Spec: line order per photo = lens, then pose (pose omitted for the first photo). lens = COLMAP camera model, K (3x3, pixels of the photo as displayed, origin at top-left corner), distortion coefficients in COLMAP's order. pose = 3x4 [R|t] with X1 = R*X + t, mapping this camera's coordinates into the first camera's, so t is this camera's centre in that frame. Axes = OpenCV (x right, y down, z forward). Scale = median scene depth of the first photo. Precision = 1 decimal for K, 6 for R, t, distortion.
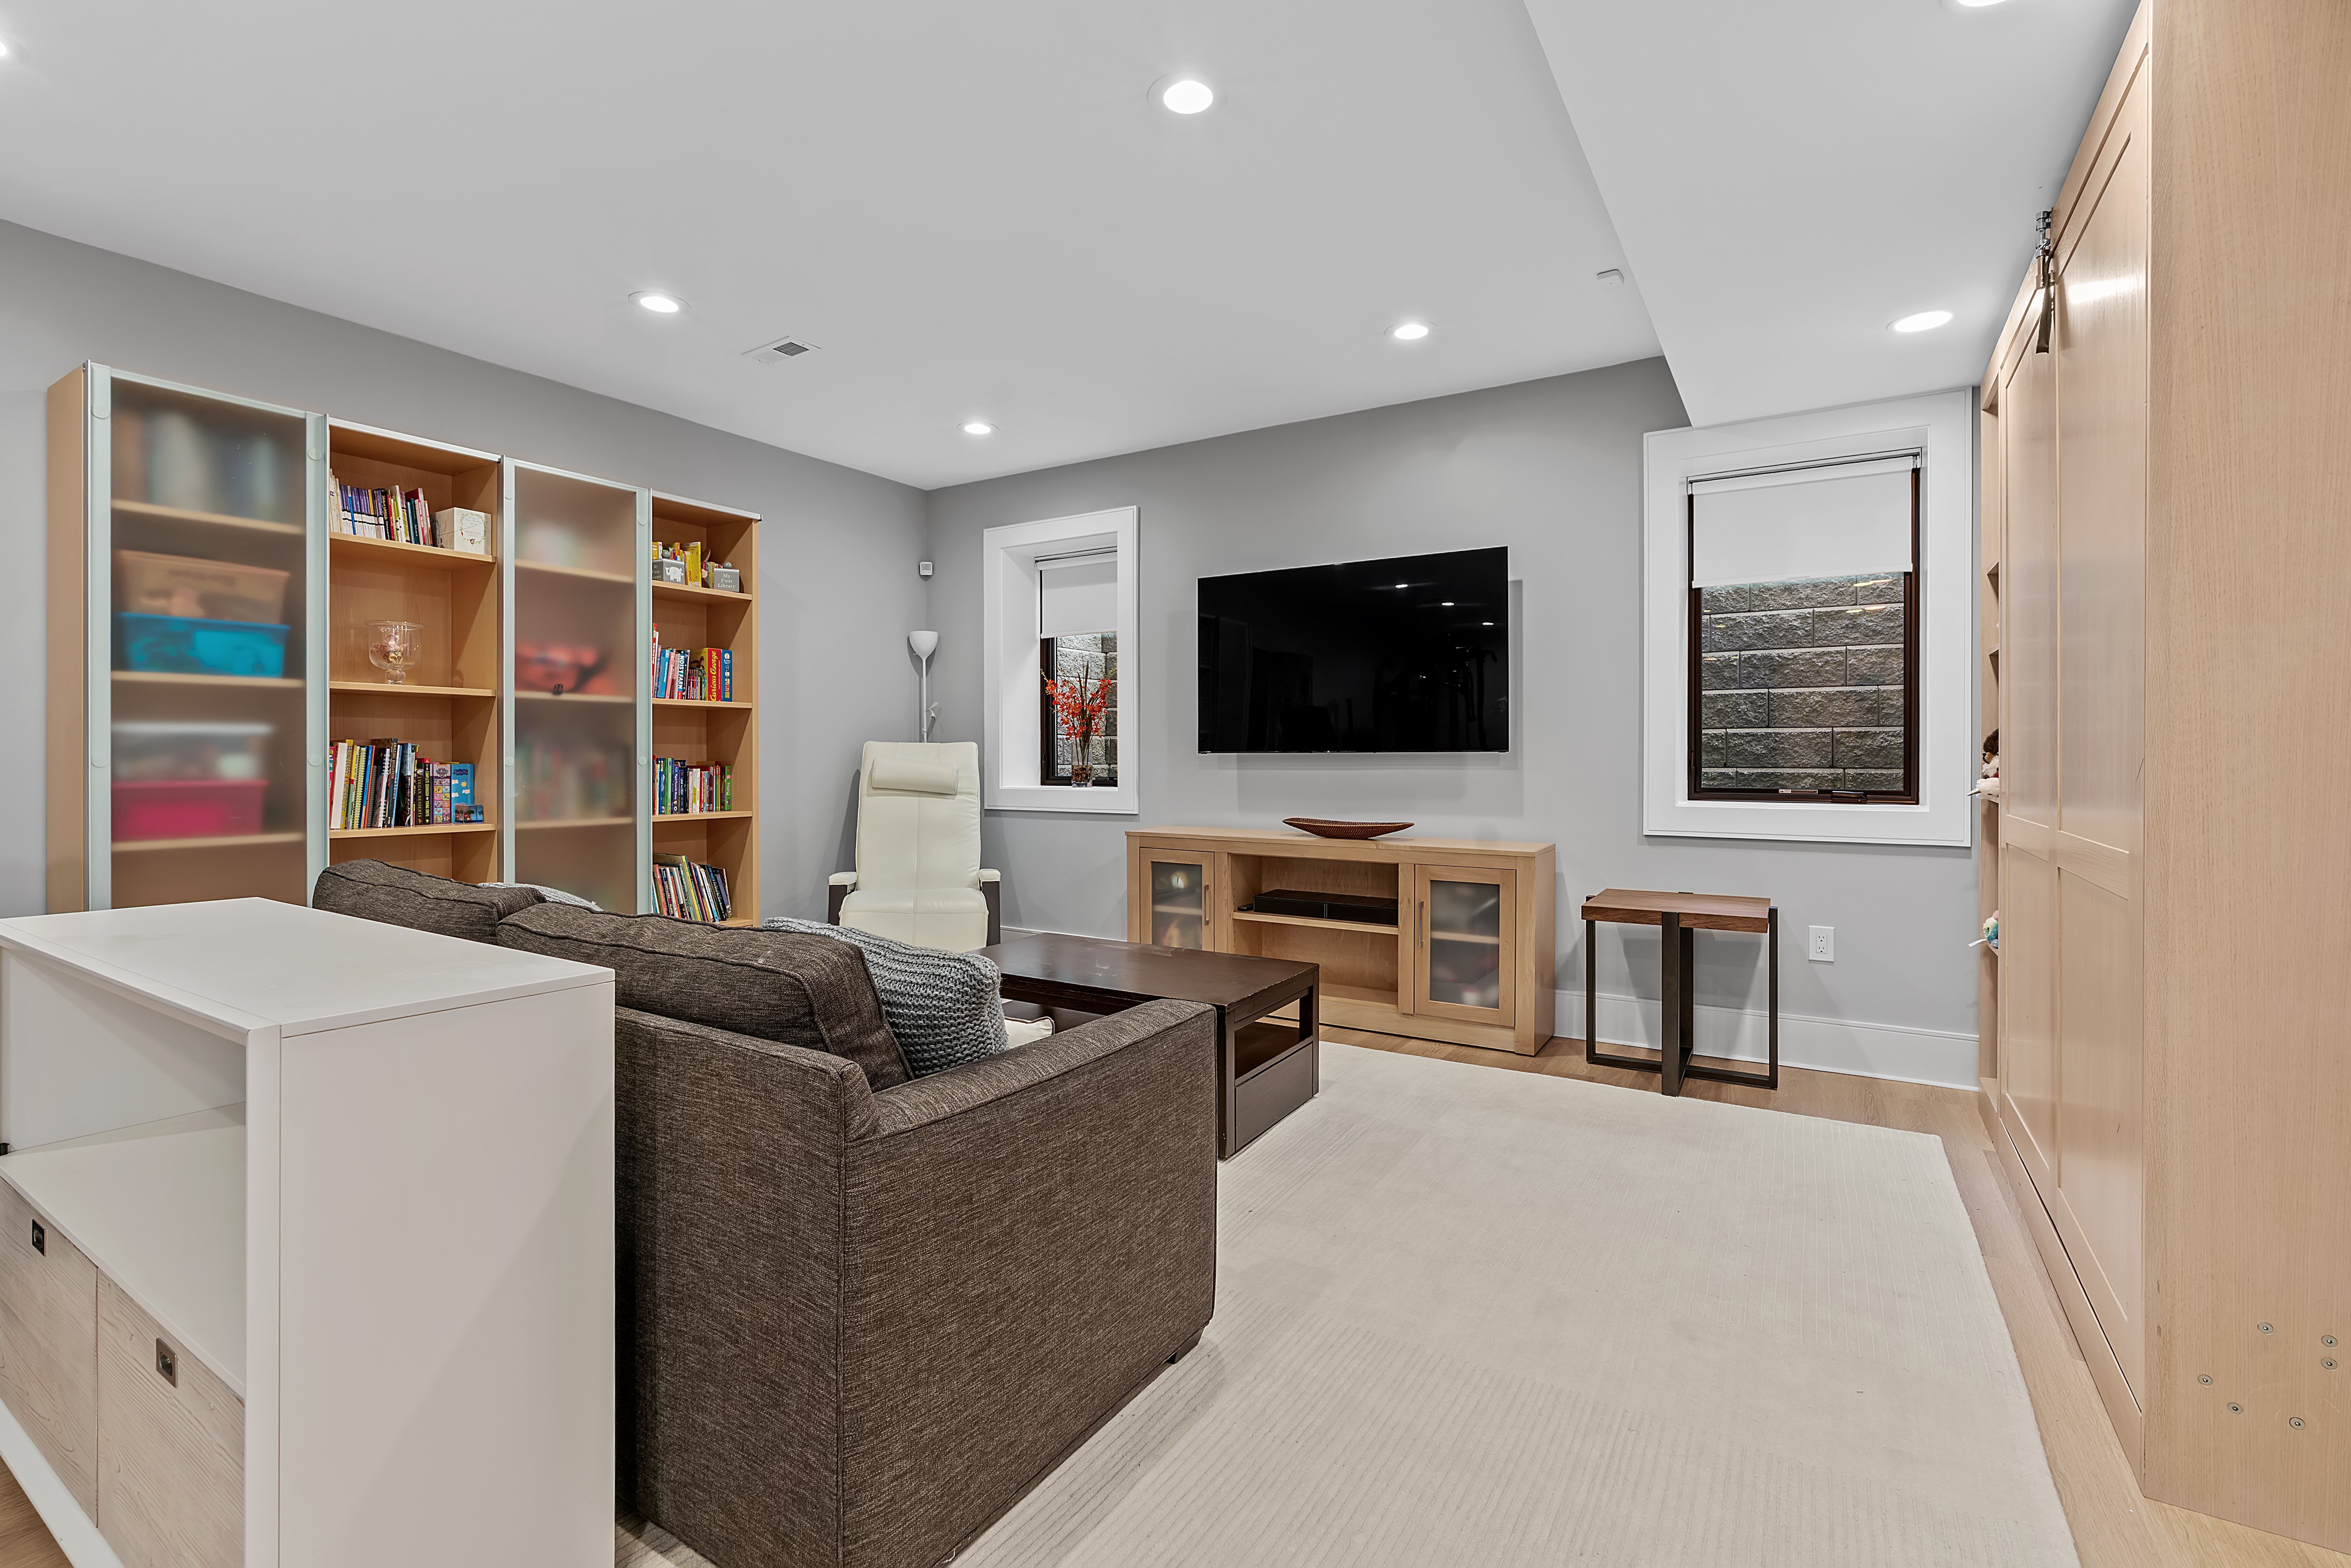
lens RADIAL K [[1054.0, 0, 1164.0], [0, 1054.0, 773.1], [0, 0, 1]] dist [-0.001971, 0.000054]
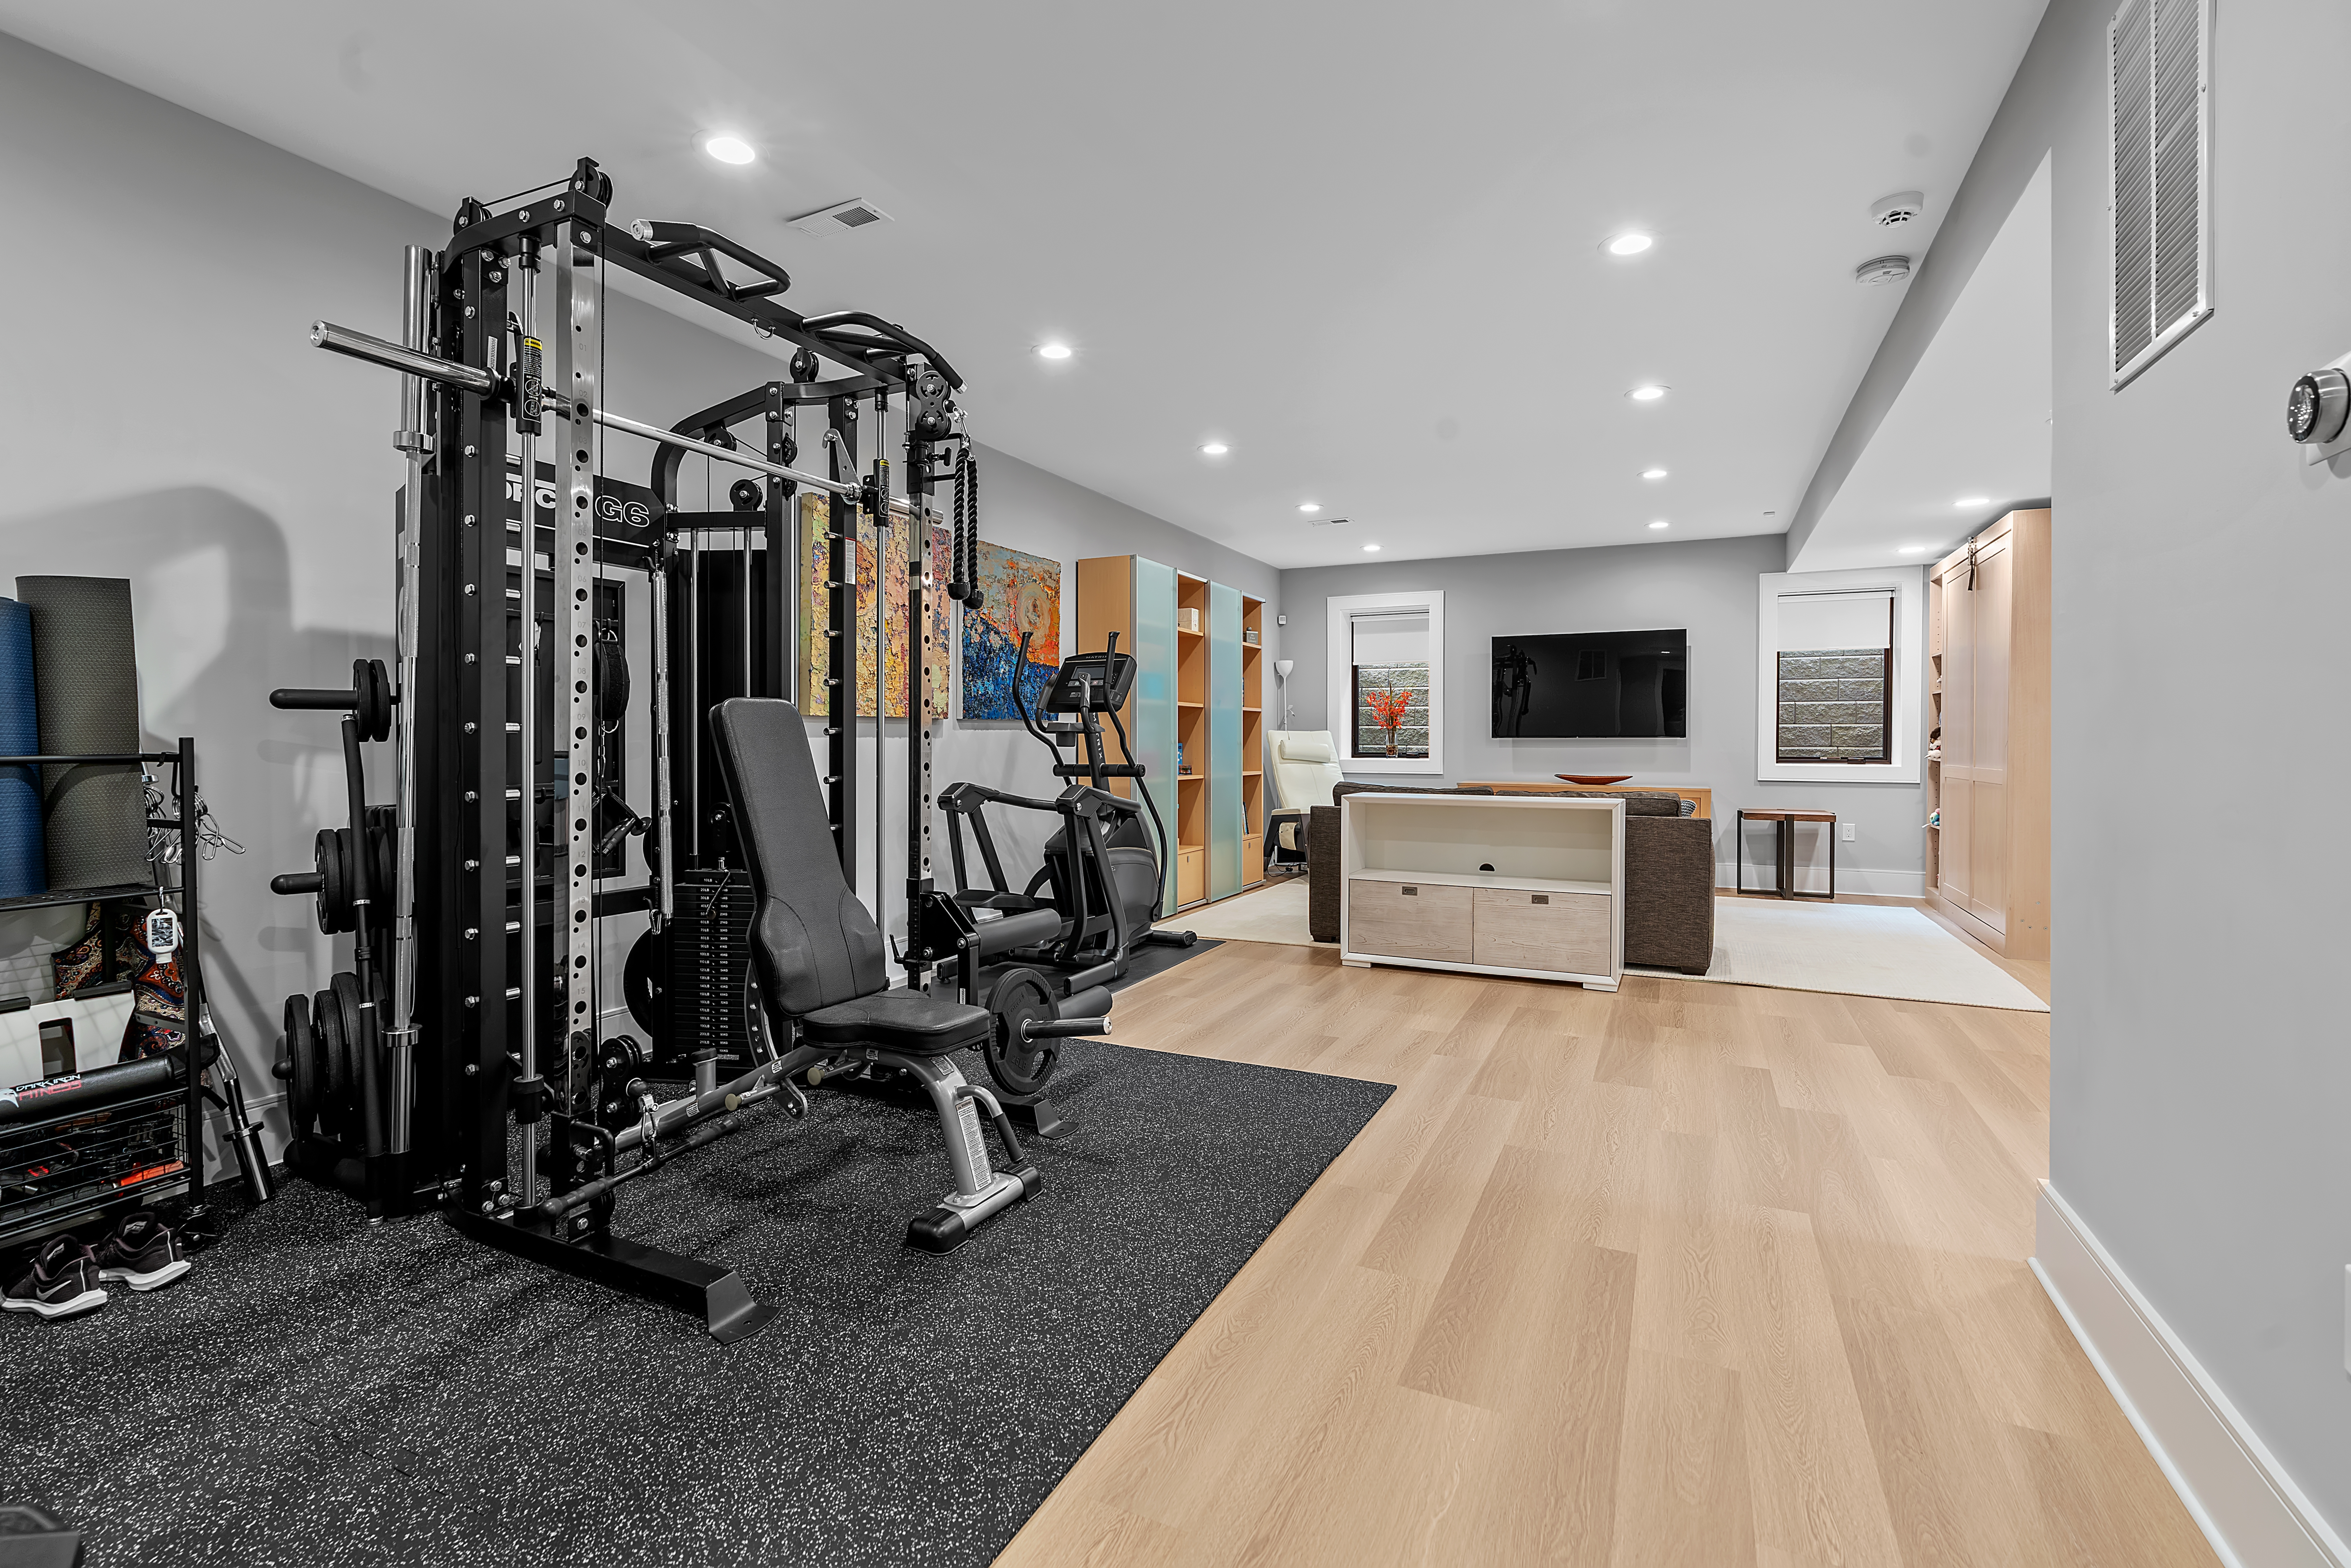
lens RADIAL K [[1054.0, 0, 1183.1], [0, 1054.0, 764.3], [0, 0, 1]] dist [-0.001971, 0.000054]
pose [[0.993616, -0.000847, 0.112813, -0.786526], [0.000165, 0.999982, 0.006049, 0.015848], [-0.112816, -0.005992, 0.993598, -0.775887]]
